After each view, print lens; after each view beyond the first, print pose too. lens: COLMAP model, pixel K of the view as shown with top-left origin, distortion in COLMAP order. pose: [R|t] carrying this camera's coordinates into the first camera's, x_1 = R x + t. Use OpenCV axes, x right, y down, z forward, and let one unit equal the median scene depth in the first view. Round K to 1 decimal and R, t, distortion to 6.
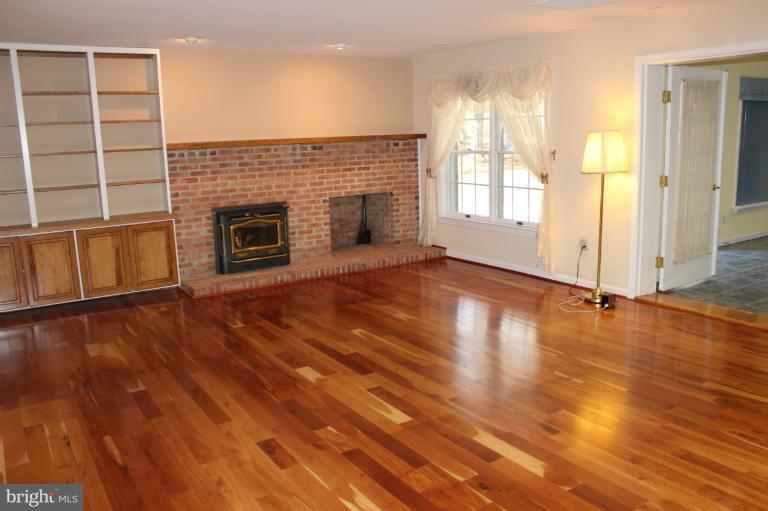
lens RADIAL K [[659.4, 0, 388.7], [0, 659.4, 254.1], [0, 0, 1]] dist [-0.108748, 0.058574]
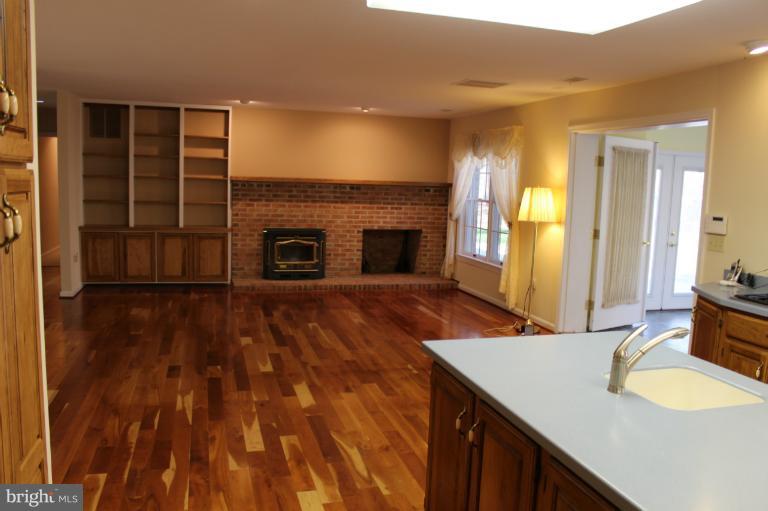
lens RADIAL K [[659.4, 0, 381.3], [0, 659.4, 253.9], [0, 0, 1]] dist [-0.108748, 0.058574]
pose [[0.947537, 0.097685, -0.304354, 0.346557], [-0.119155, 0.991474, -0.052742, 0.022373], [0.296607, 0.086240, 0.951098, -0.167457]]
